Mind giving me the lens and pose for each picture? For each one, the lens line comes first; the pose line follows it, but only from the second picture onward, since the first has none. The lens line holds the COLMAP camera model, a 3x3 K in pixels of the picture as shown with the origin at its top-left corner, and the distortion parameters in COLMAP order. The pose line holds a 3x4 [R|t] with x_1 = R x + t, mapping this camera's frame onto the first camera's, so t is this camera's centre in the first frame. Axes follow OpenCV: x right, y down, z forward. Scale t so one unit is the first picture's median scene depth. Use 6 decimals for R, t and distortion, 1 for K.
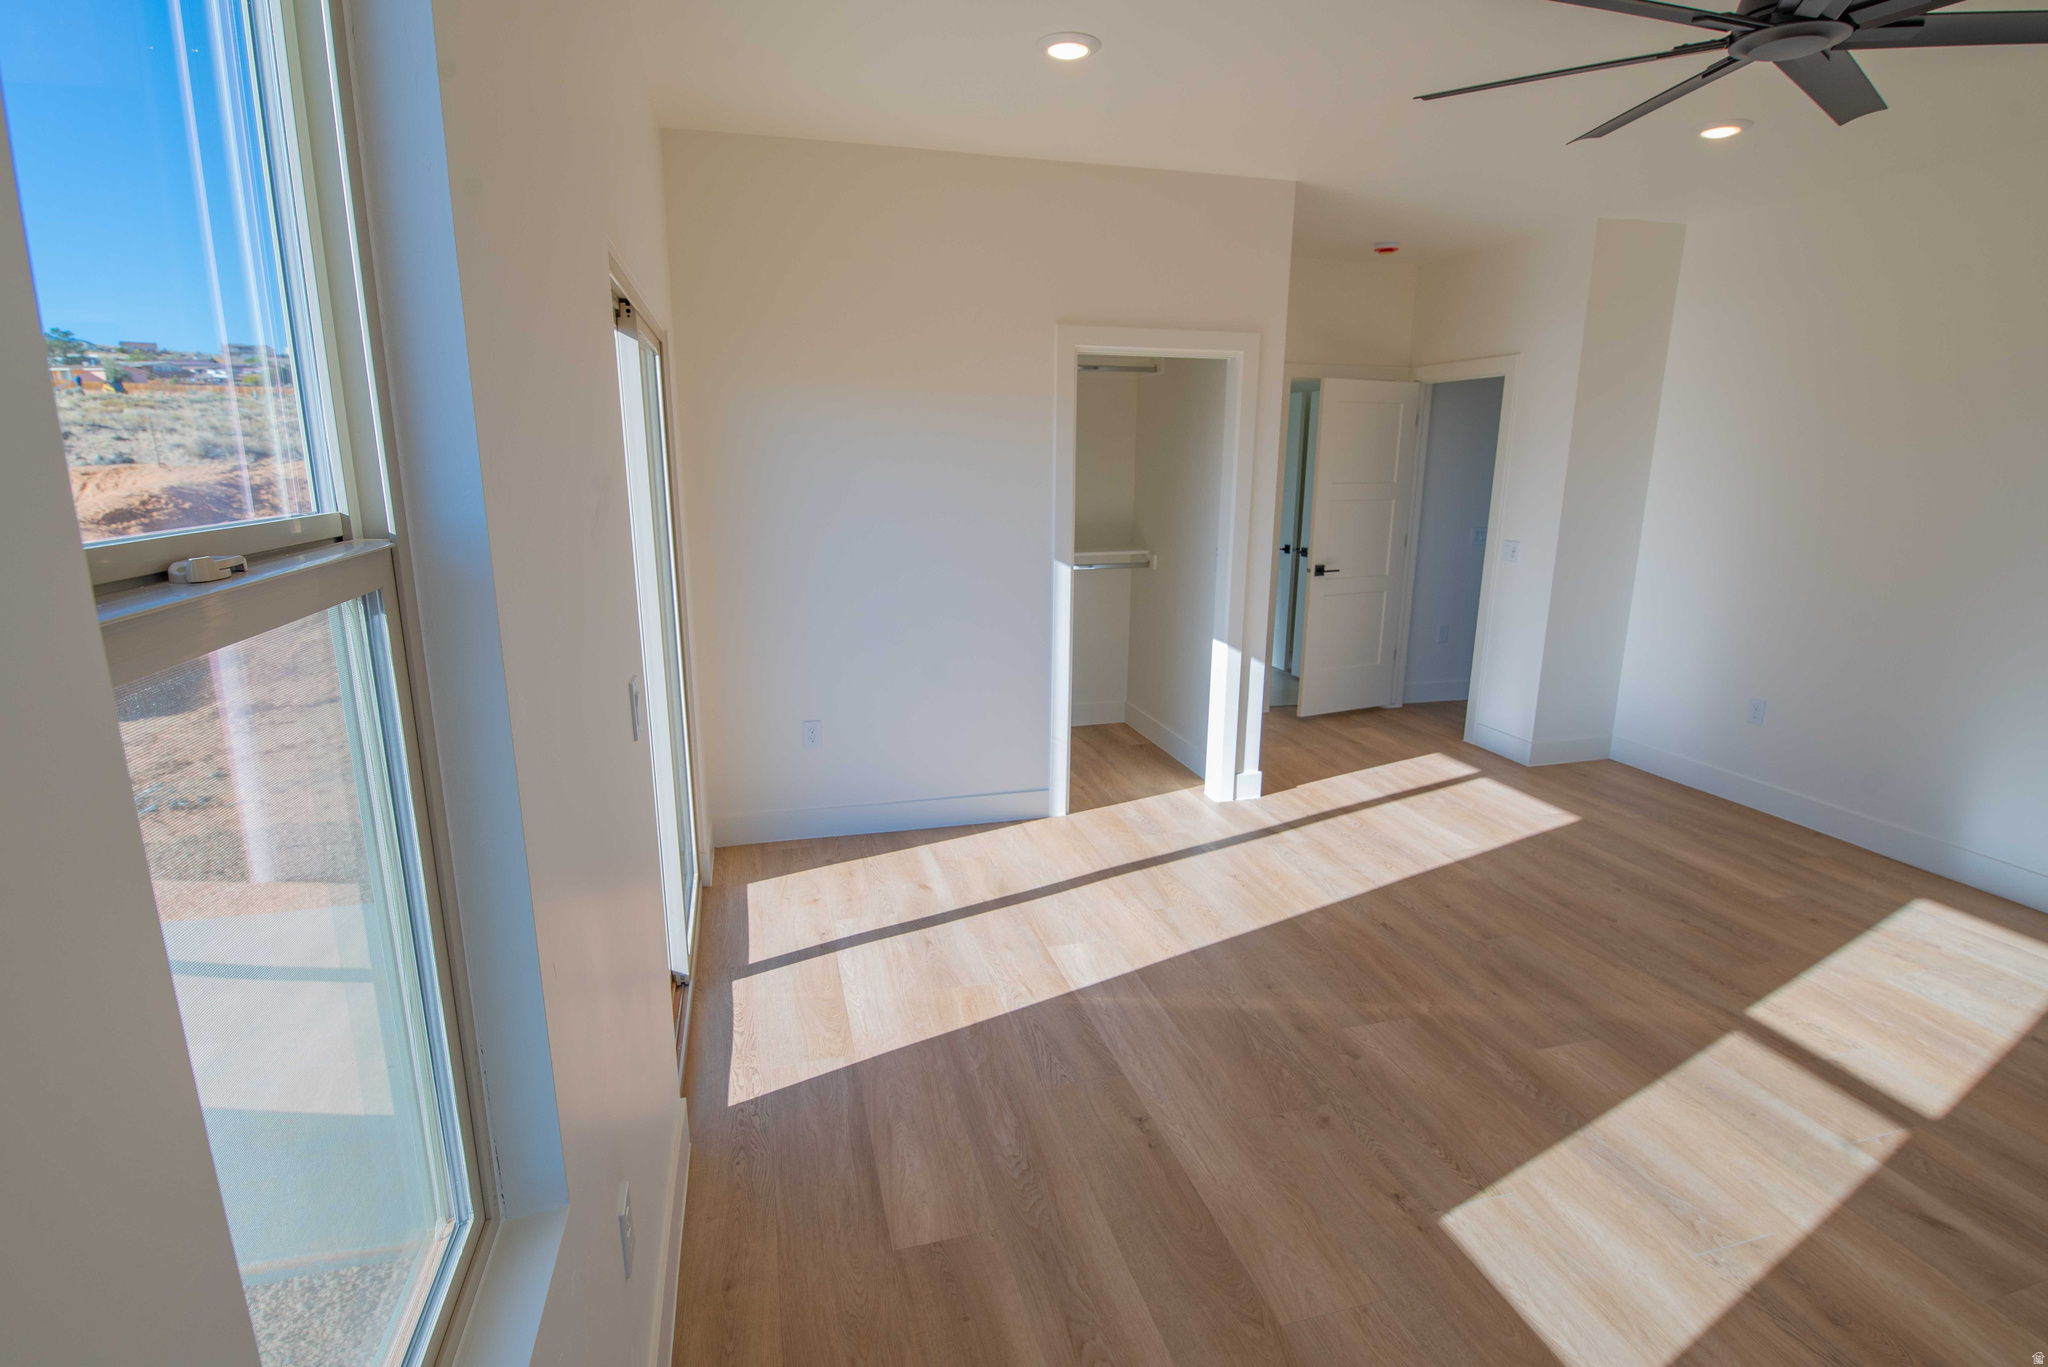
lens RADIAL K [[946.0, 0, 1024.0], [0, 946.0, 683.5], [0, 0, 1]] dist [0.001523, -0.011459]
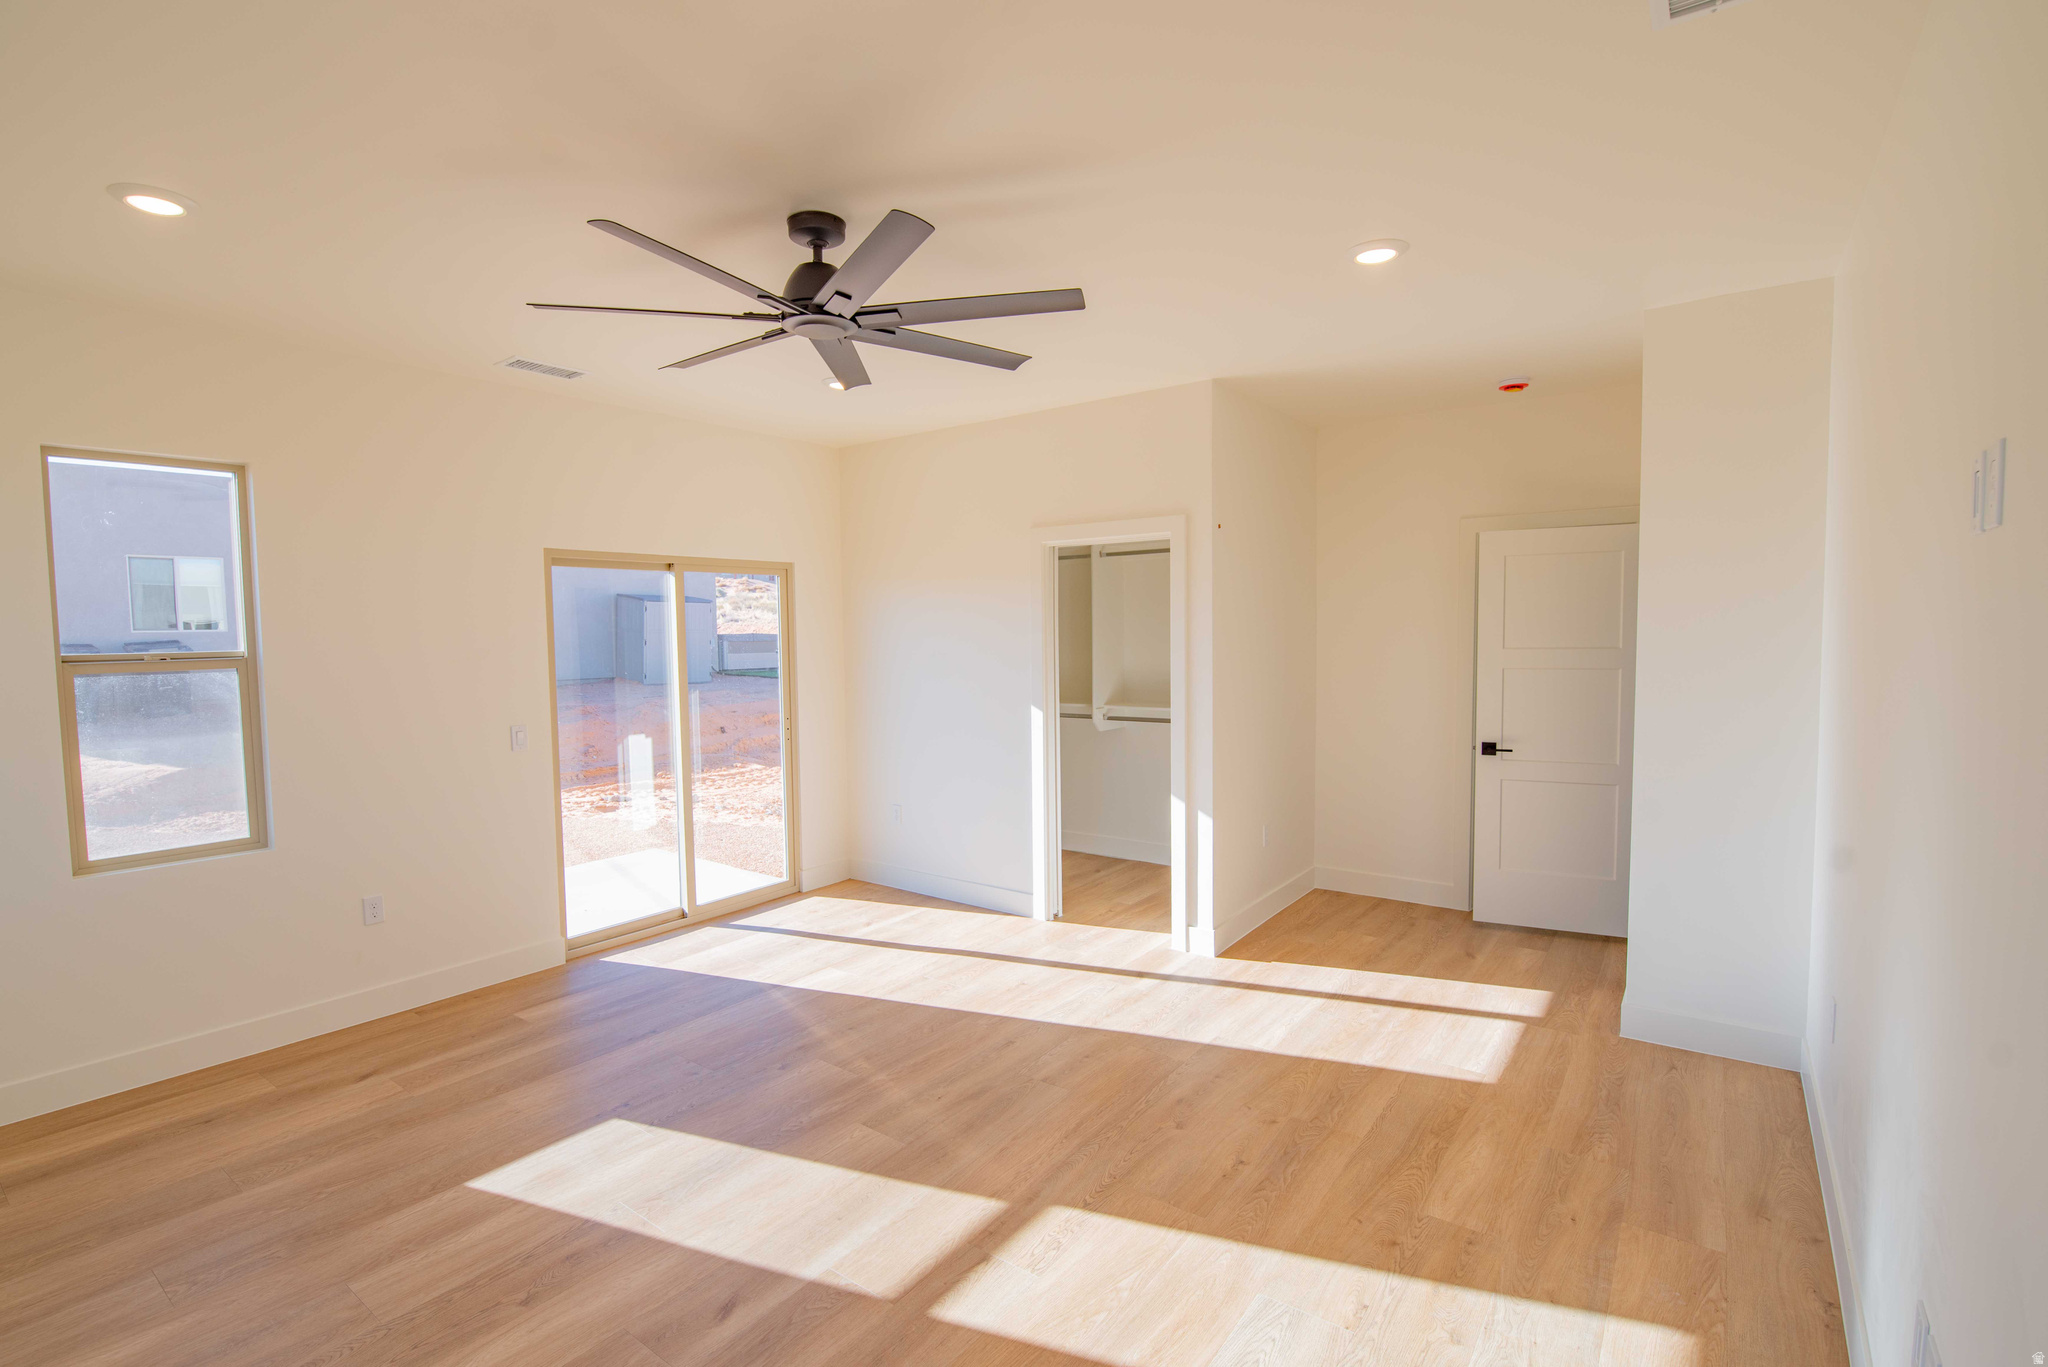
lens RADIAL K [[905.2, 0, 1024.0], [0, 905.2, 683.5], [0, 0, 1]] dist [0.002326, -0.010104]
pose [[0.633306, 0.029897, -0.773324, 1.153793], [-0.163074, 0.981973, -0.095584, -0.051268], [0.756525, 0.186643, 0.626764, 0.272552]]
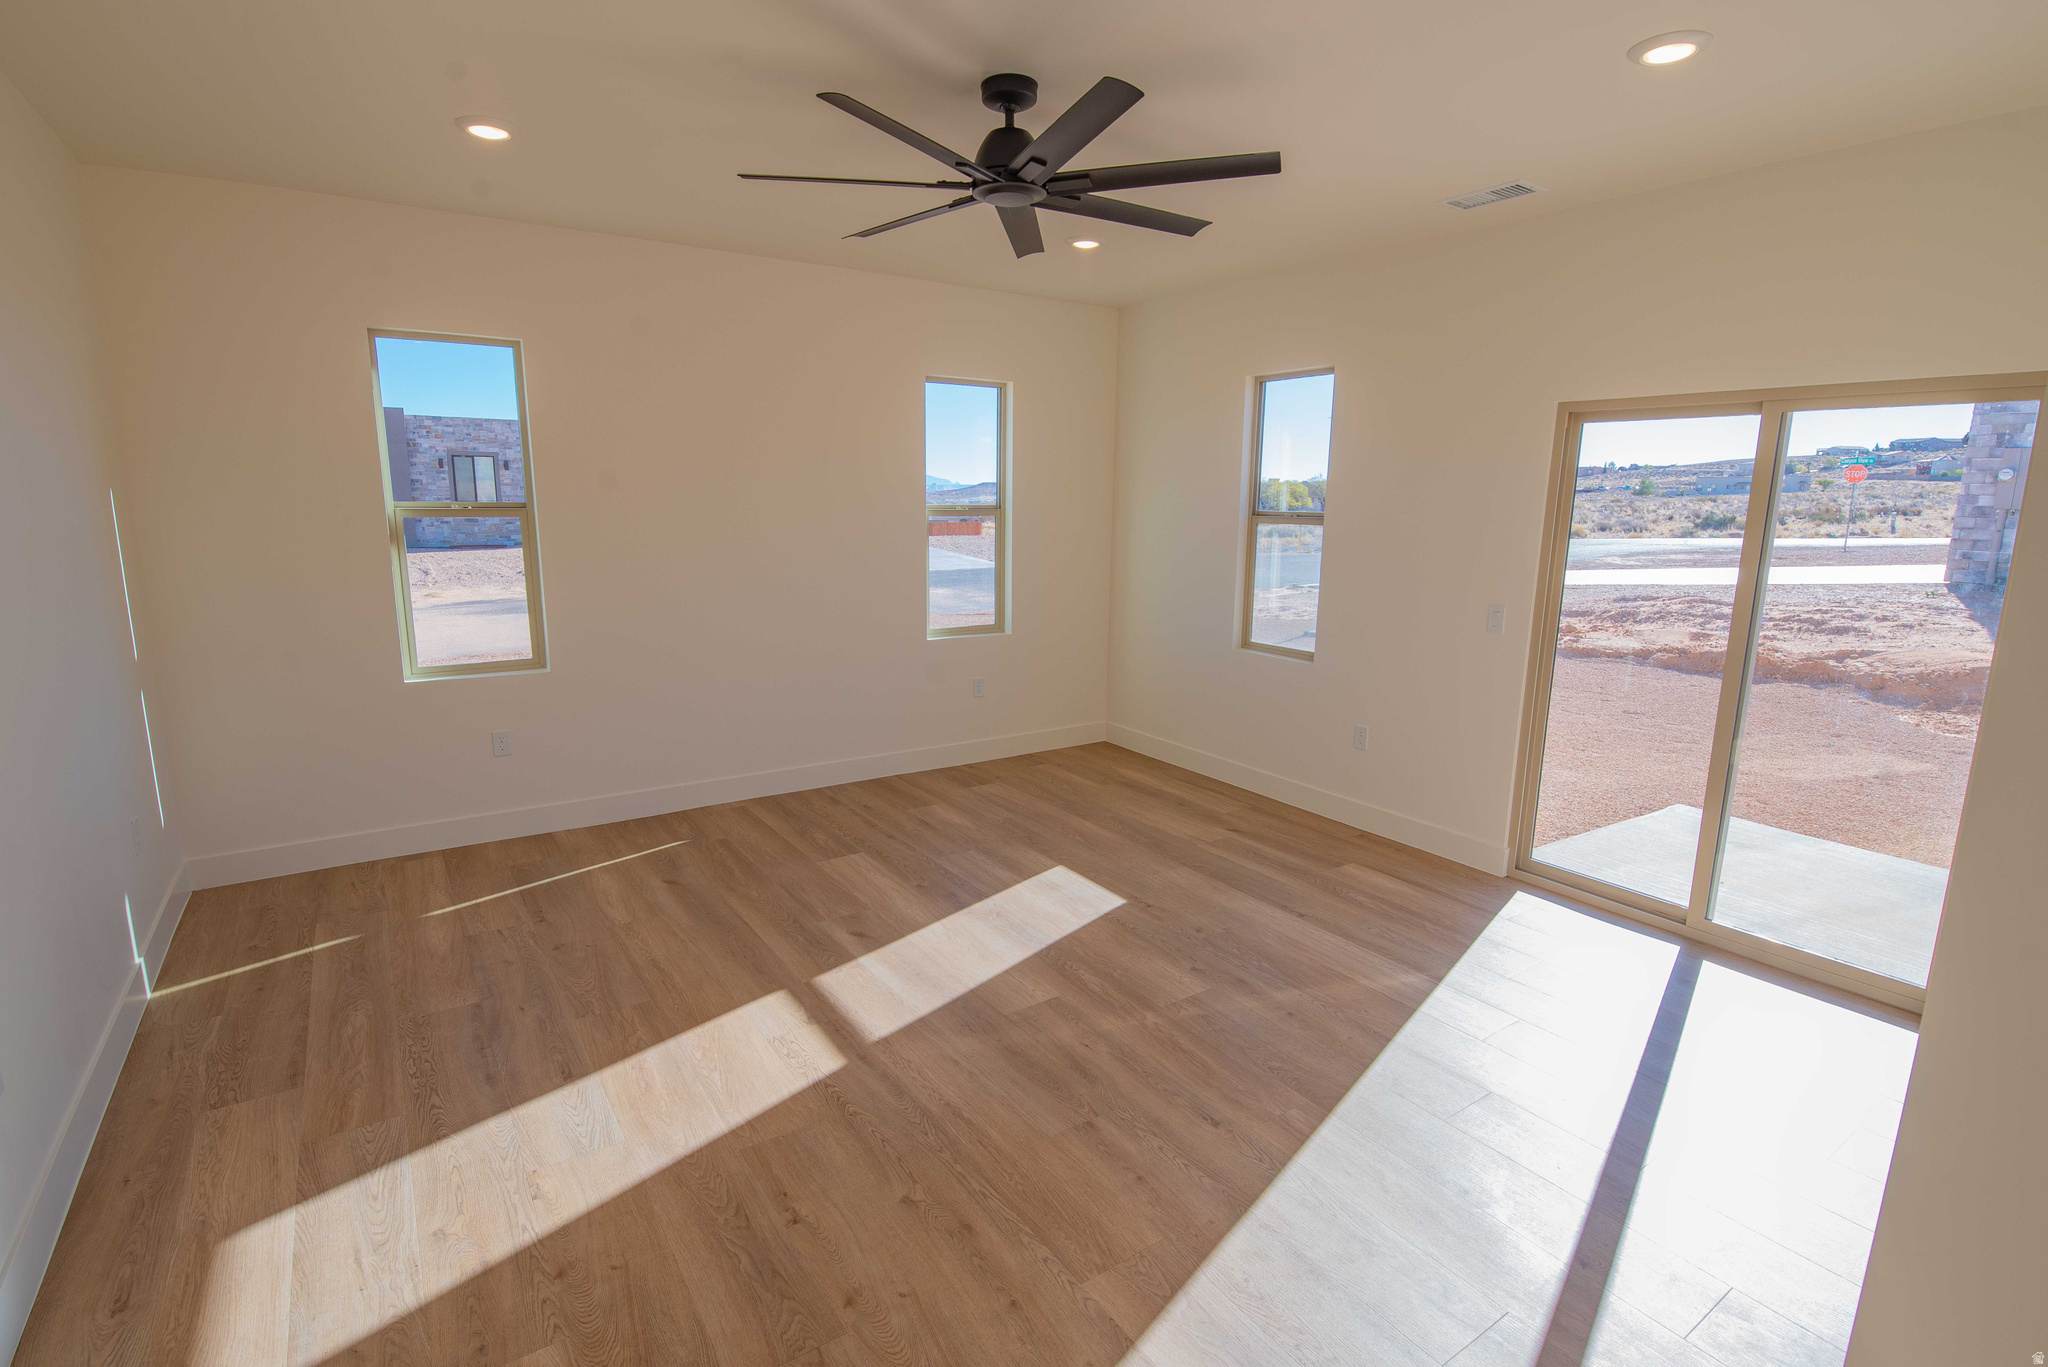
lens RADIAL K [[998.8, 0, 1042.4], [0, 998.8, 683.8], [0, 0, 1]] dist [0.014342, -0.017390]
pose [[-0.936602, 0.044754, -0.347524, 0.743497], [-0.101318, 0.914852, 0.390872, -0.341085], [0.335426, 0.401302, -0.852318, 1.444879]]
